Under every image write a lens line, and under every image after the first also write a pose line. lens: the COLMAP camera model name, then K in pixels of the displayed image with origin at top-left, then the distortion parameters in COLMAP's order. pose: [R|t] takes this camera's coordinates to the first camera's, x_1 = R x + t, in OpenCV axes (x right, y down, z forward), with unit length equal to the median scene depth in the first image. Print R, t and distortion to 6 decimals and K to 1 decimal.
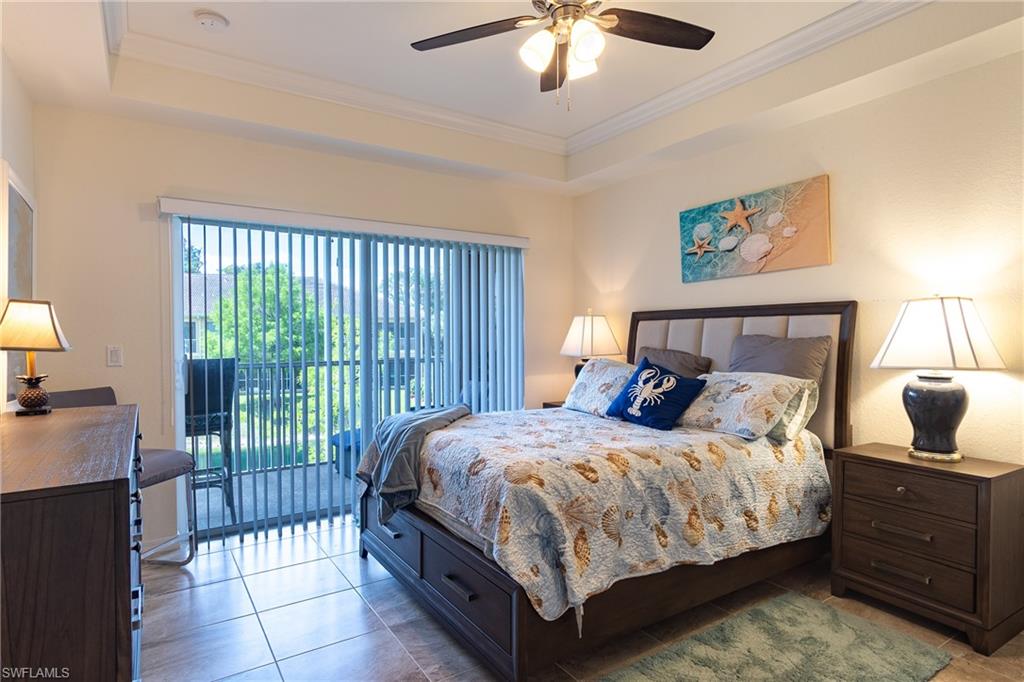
lens RADIAL K [[549.0, 0, 509.9], [0, 549.0, 343.1], [0, 0, 1]] dist [0.006533, 0.001034]
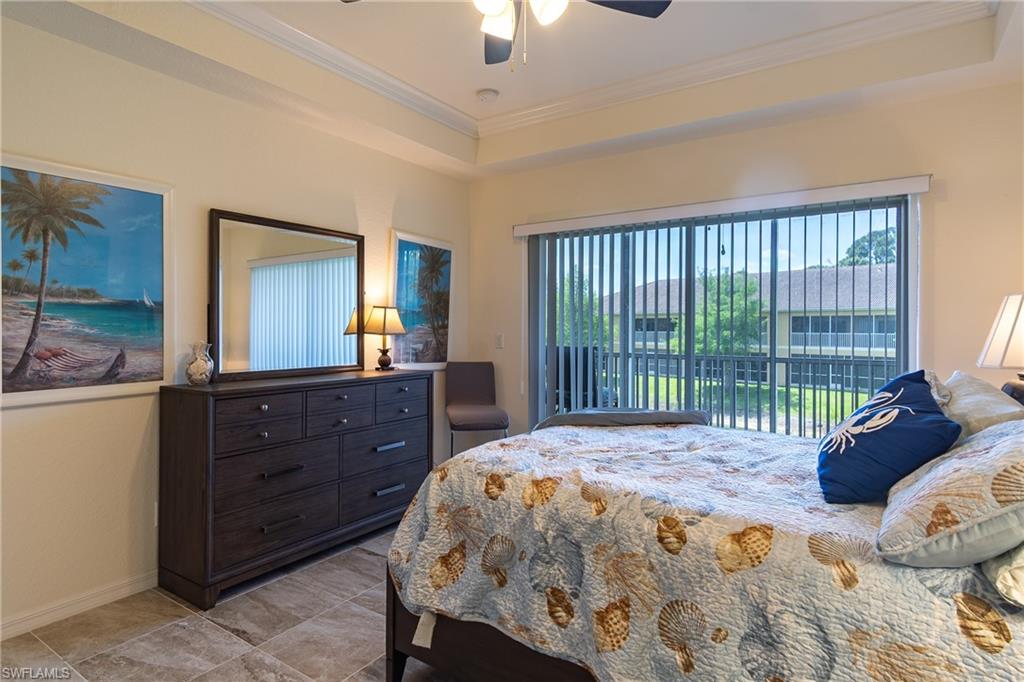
lens RADIAL K [[549.0, 0, 495.5], [0, 549.0, 324.1], [0, 0, 1]] dist [0.006533, 0.001034]
pose [[0.384686, -0.000949, -0.923047, 0.831767], [-0.018765, 0.999785, -0.008848, -0.009827], [0.922857, 0.020725, 0.384585, 0.589518]]
